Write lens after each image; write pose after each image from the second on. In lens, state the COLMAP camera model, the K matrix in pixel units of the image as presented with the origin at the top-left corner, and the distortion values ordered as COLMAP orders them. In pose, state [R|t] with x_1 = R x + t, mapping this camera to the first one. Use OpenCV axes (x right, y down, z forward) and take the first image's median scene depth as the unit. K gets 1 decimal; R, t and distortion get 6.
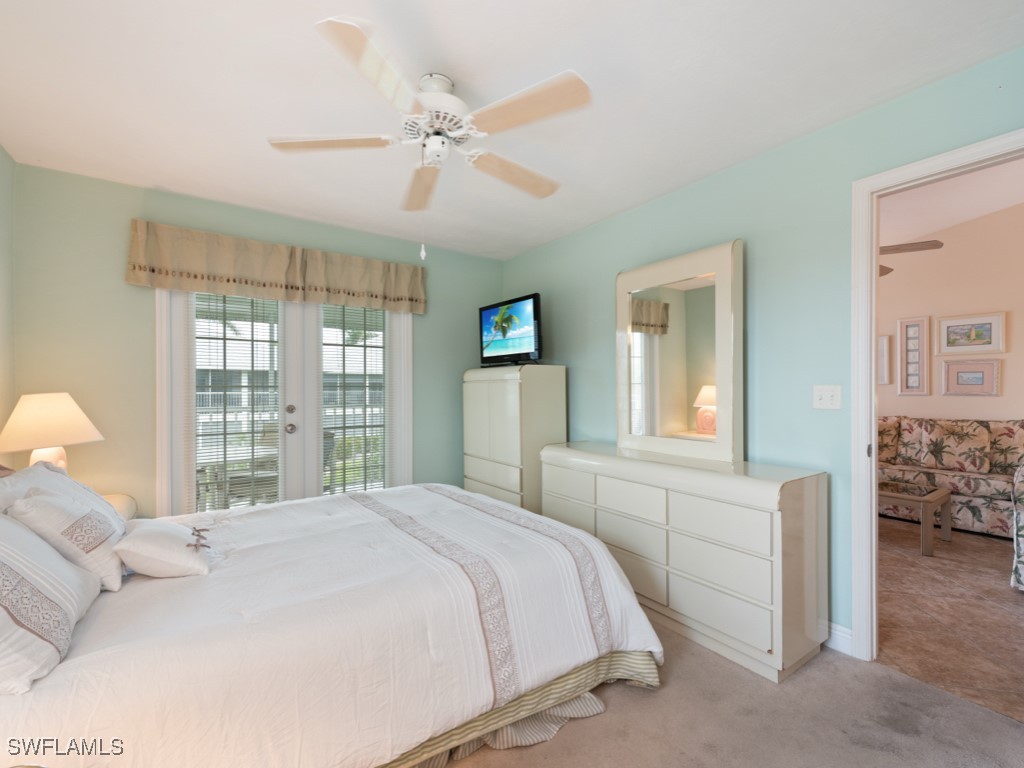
lens RADIAL K [[449.1, 0, 517.1], [0, 449.1, 388.5], [0, 0, 1]] dist [0.004681, -0.000855]
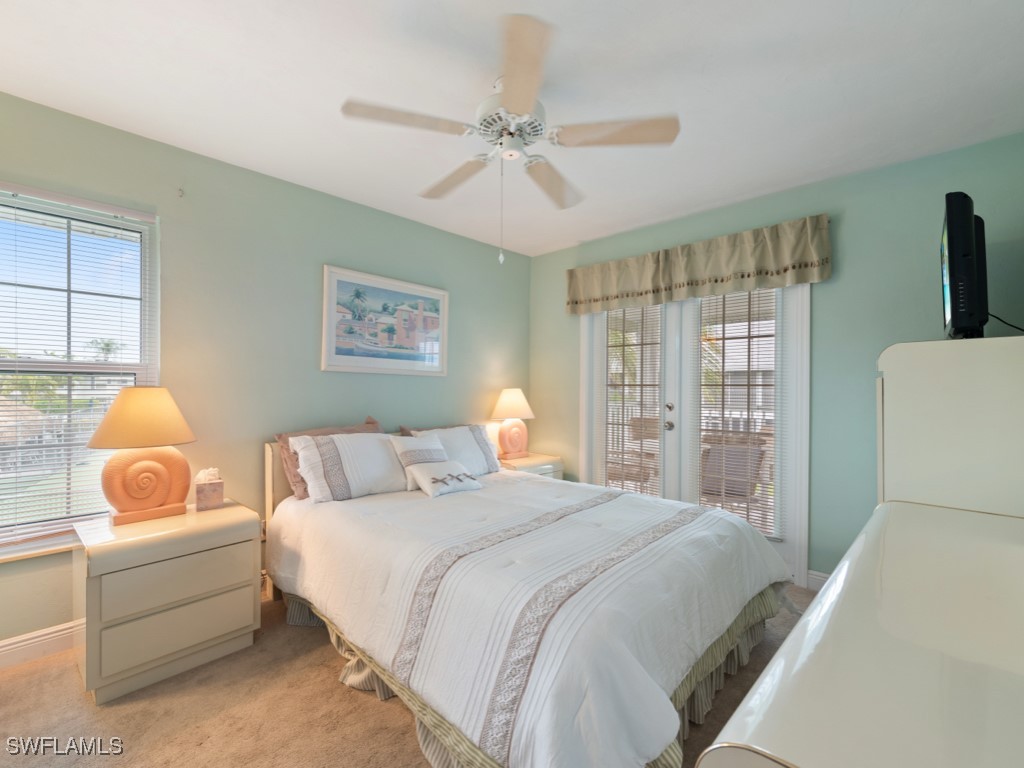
lens RADIAL K [[449.1, 0, 501.4], [0, 449.1, 388.8], [0, 0, 1]] dist [0.004681, -0.000855]
pose [[0.157671, 0.007754, -0.987461, 0.455120], [-0.009732, 0.999933, 0.006298, 0.000759], [0.987444, 0.008617, 0.157736, 0.455096]]
